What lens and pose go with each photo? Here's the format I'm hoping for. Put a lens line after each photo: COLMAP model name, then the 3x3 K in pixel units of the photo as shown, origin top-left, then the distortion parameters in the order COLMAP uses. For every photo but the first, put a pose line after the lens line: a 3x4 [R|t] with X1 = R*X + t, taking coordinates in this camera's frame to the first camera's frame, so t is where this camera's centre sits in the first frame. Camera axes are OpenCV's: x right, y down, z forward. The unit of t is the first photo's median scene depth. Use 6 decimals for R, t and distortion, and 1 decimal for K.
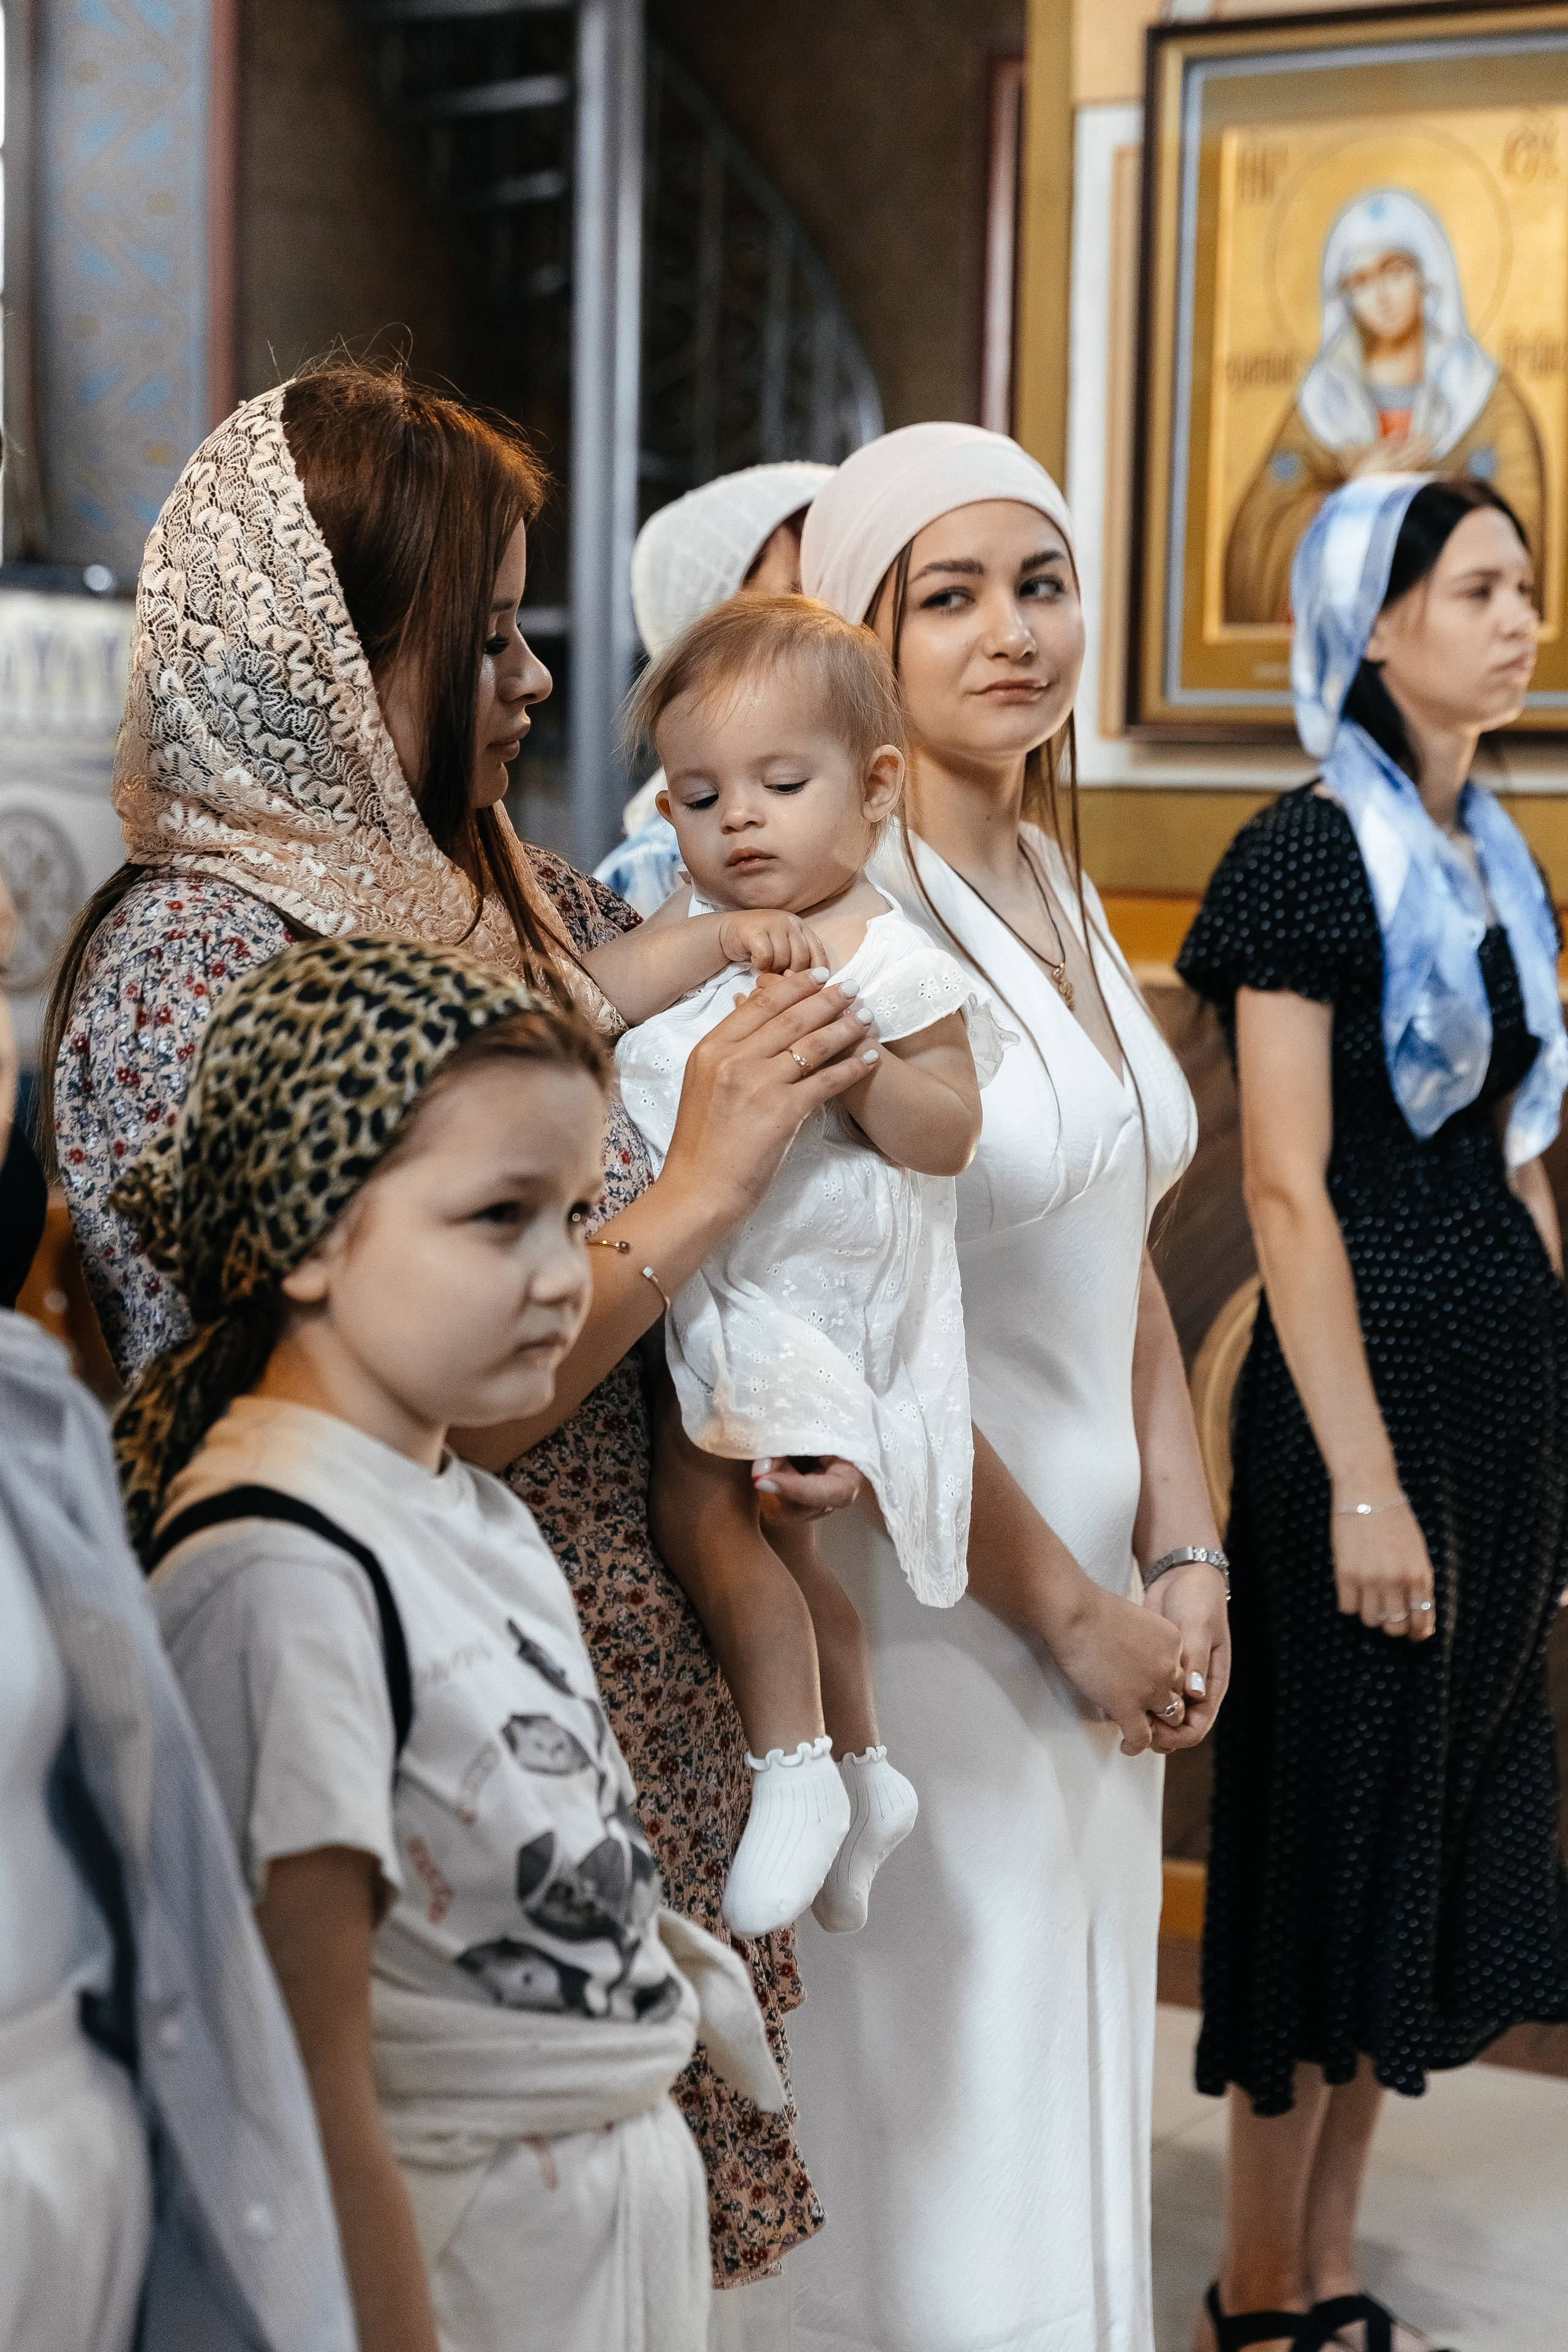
lens RADIAL K [[4369.3, 0, 767.4], [0, 4369.3, 1191.3], [0, 0, 1]] dist [0.011270, 0.000000]
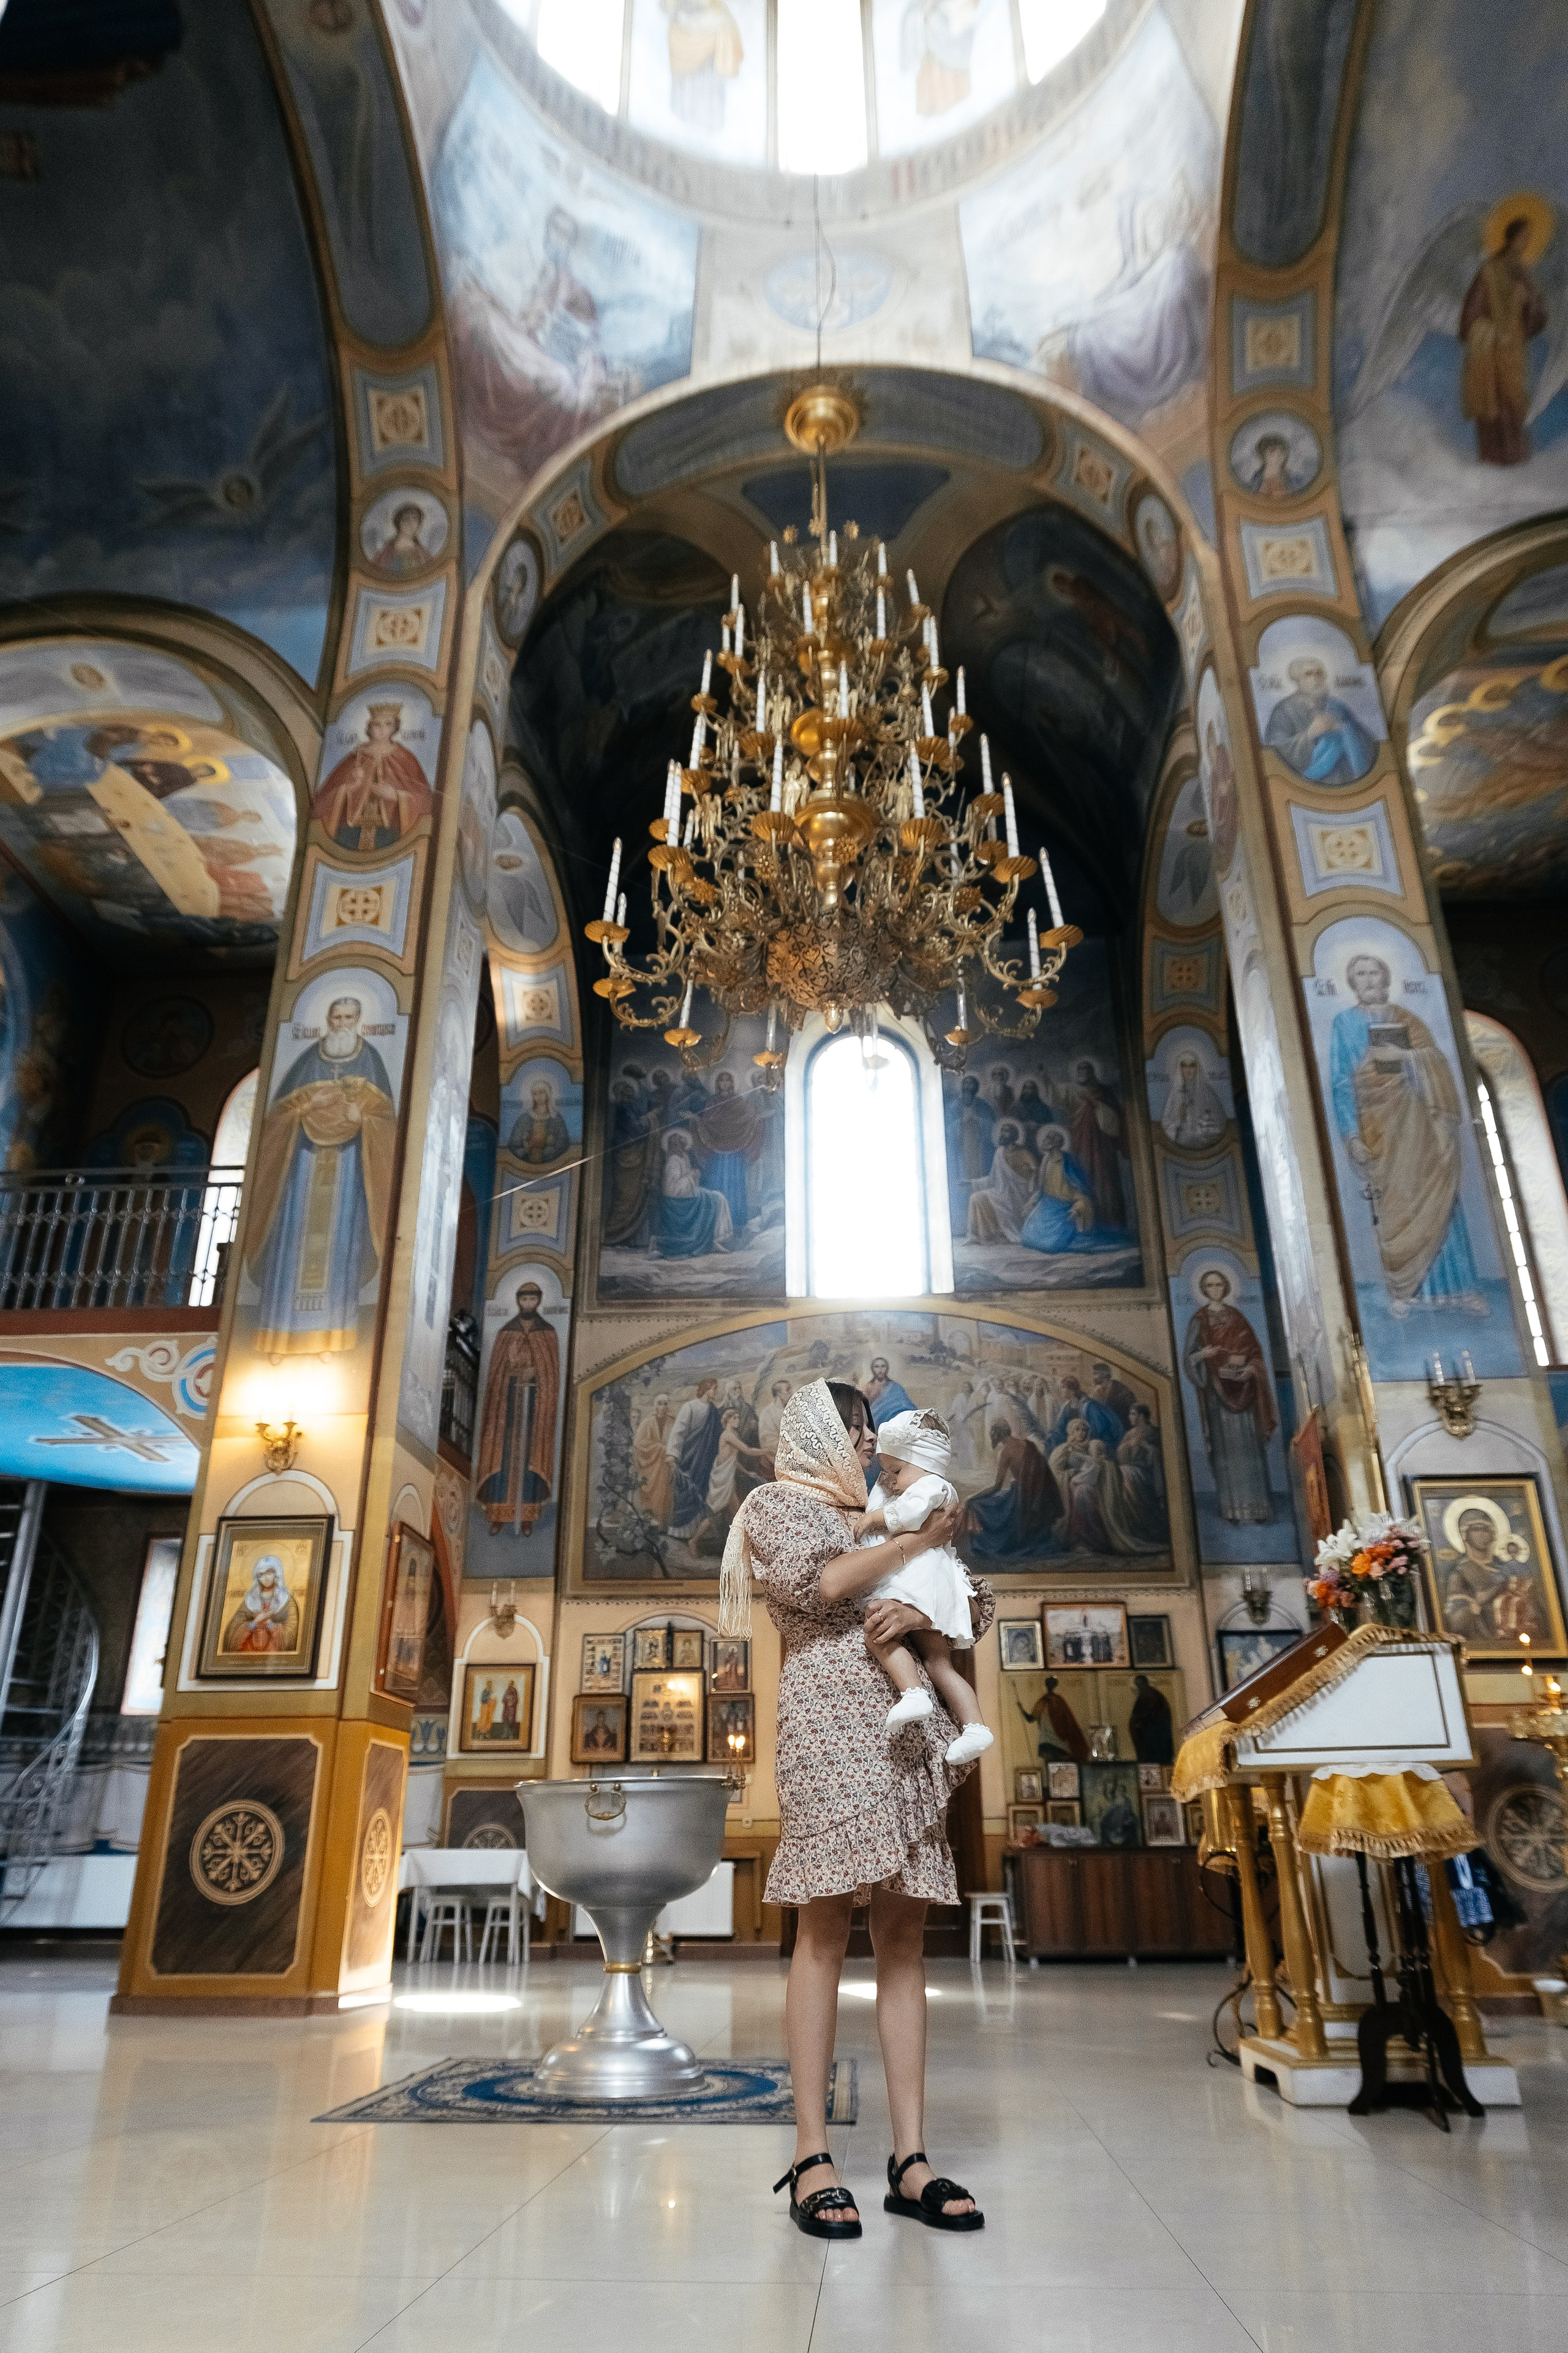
lens RADIAL K [[1534.6, 0, 781.6], [0, 1534.6, 1169.1], [0, 0, 1]] dist [-0.030336, 0.030207]
pose [[0.890875, 0.179894, 0.417109, -0.121941], [0.053556, 0.870239, -0.489710, 0.232516], [-0.451080, 0.458609, 0.765640, -0.655638]]
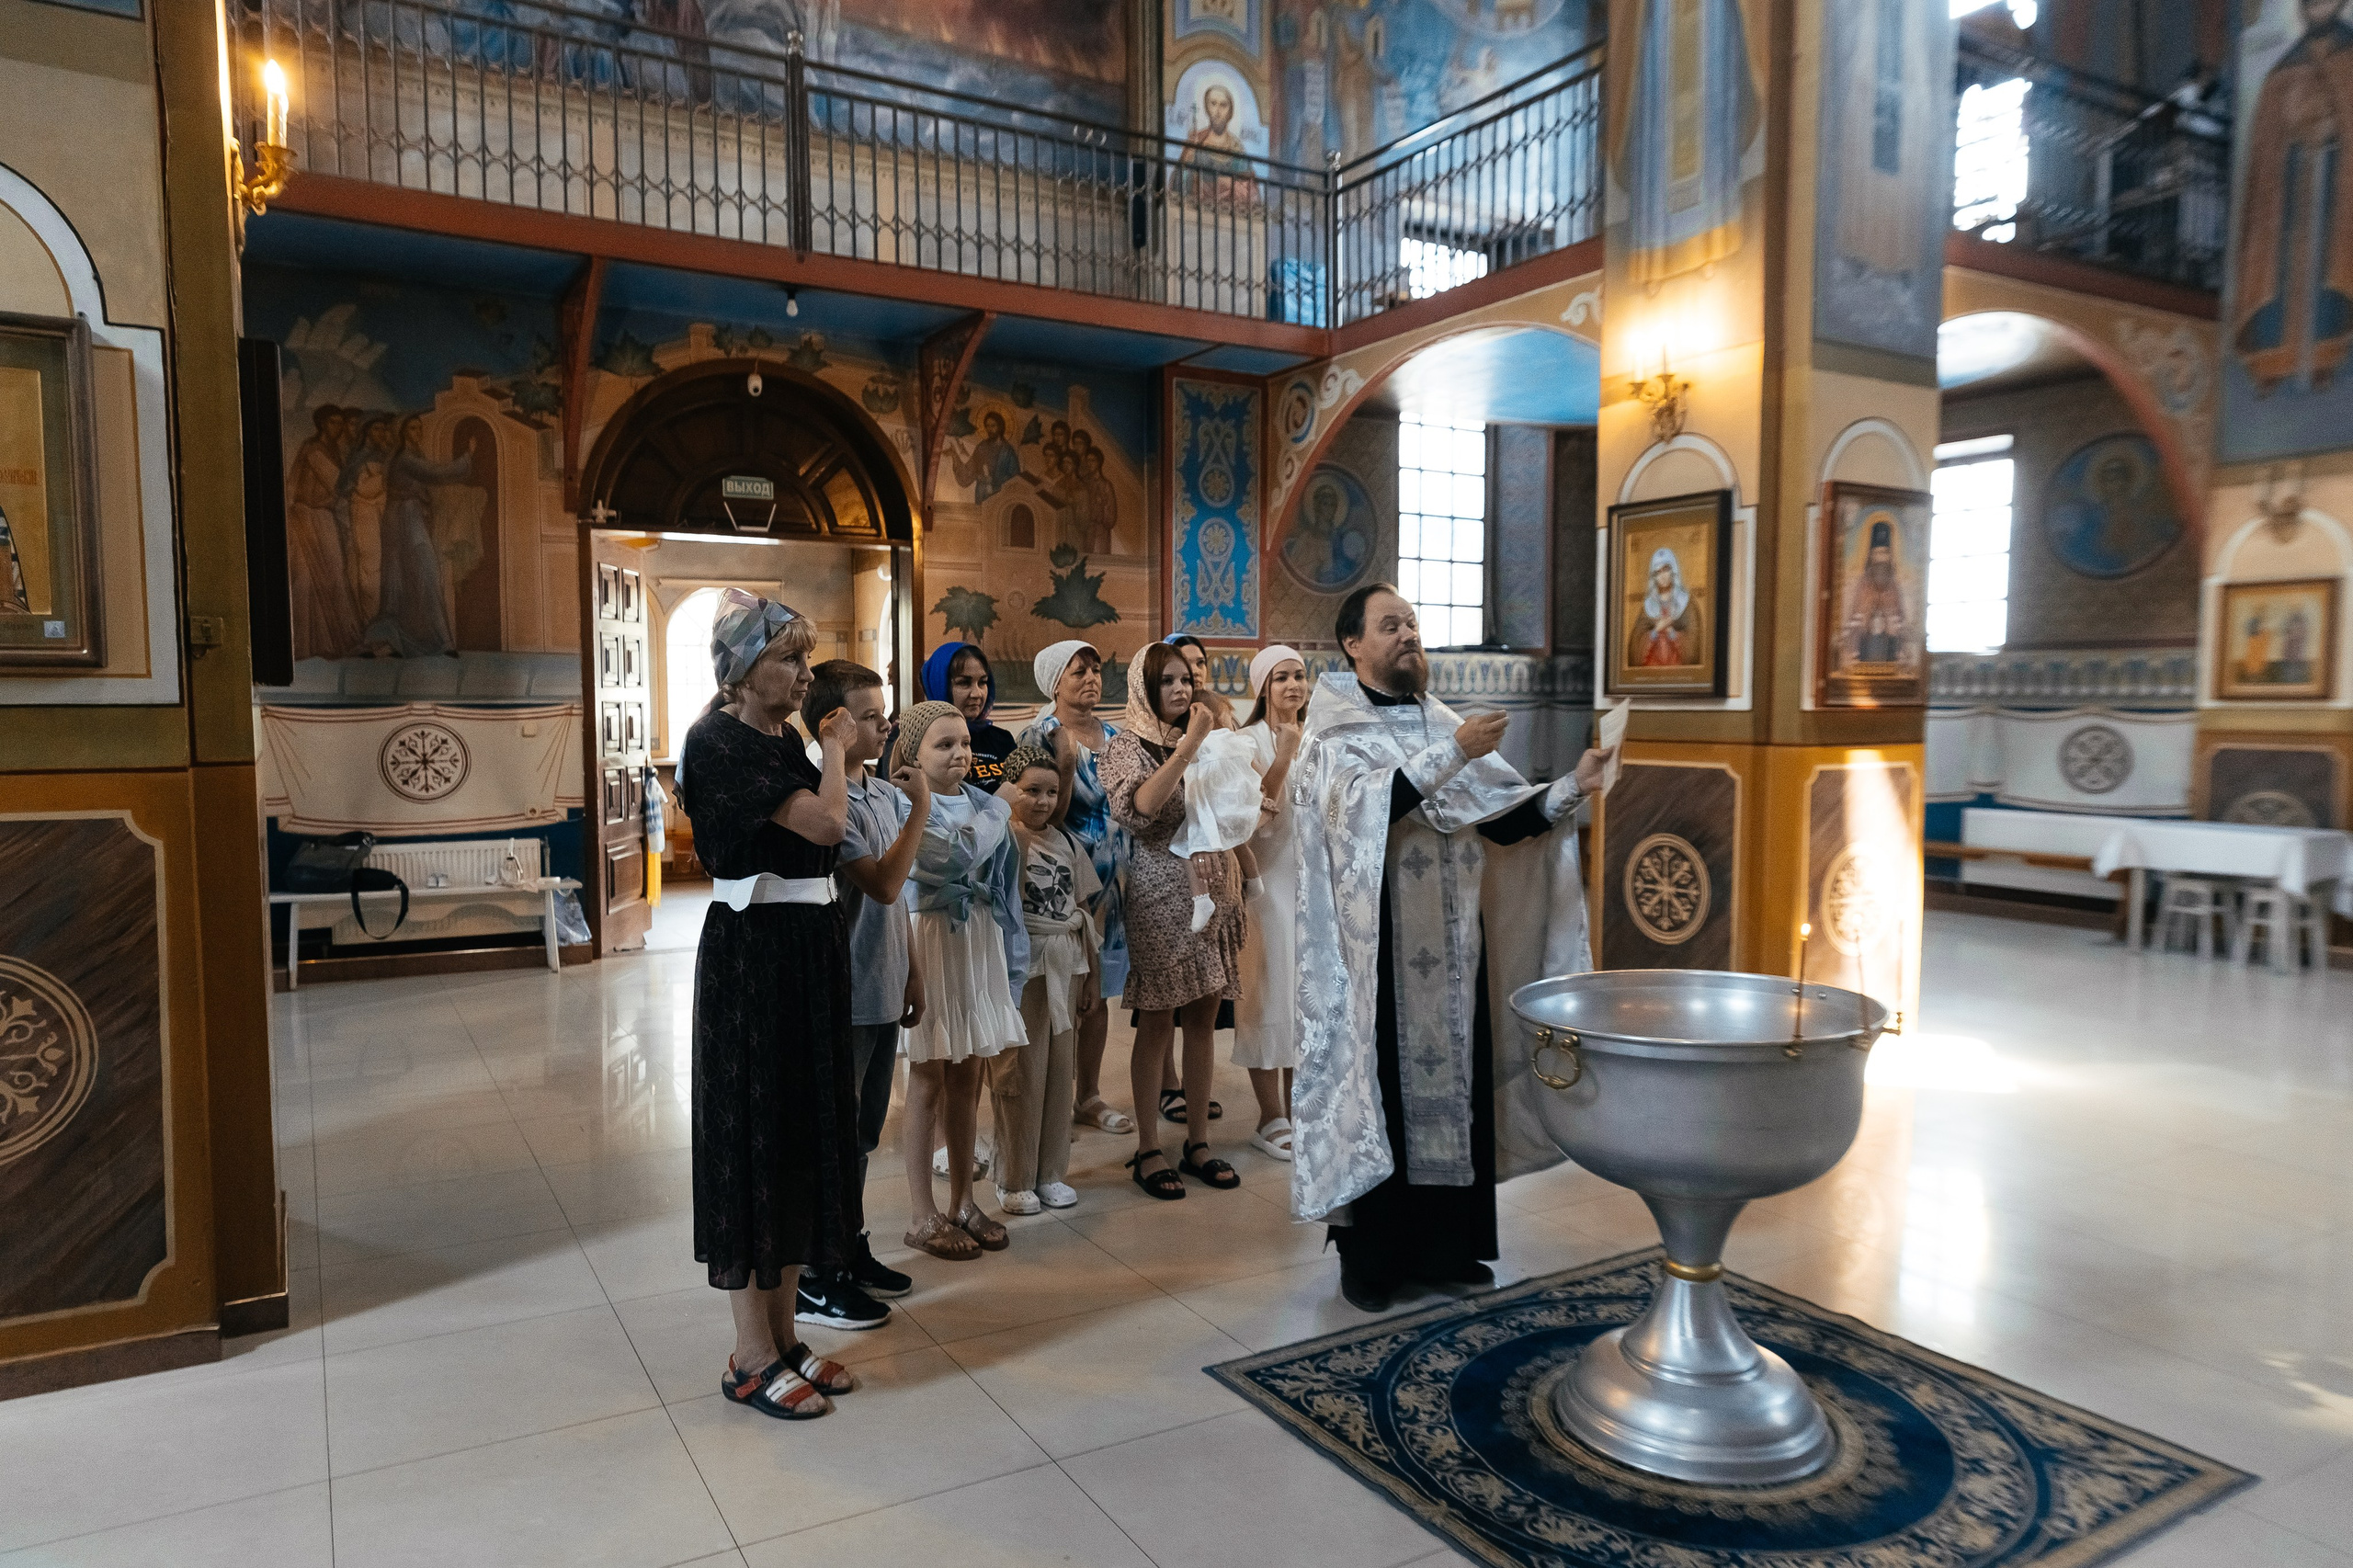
lens RADIAL K [[1511.7, 0, 1166.7], [0, 1511.7, 807.2], [0, 0, 1]] dist [-0.002578, 0.016234]
pose [[0.874599, 0.027142, -0.484086, 0.393125], [-0.038749, 0.999151, -0.013987, 0.020372], [0.483296, 0.030991, 0.874909, -0.293368]]
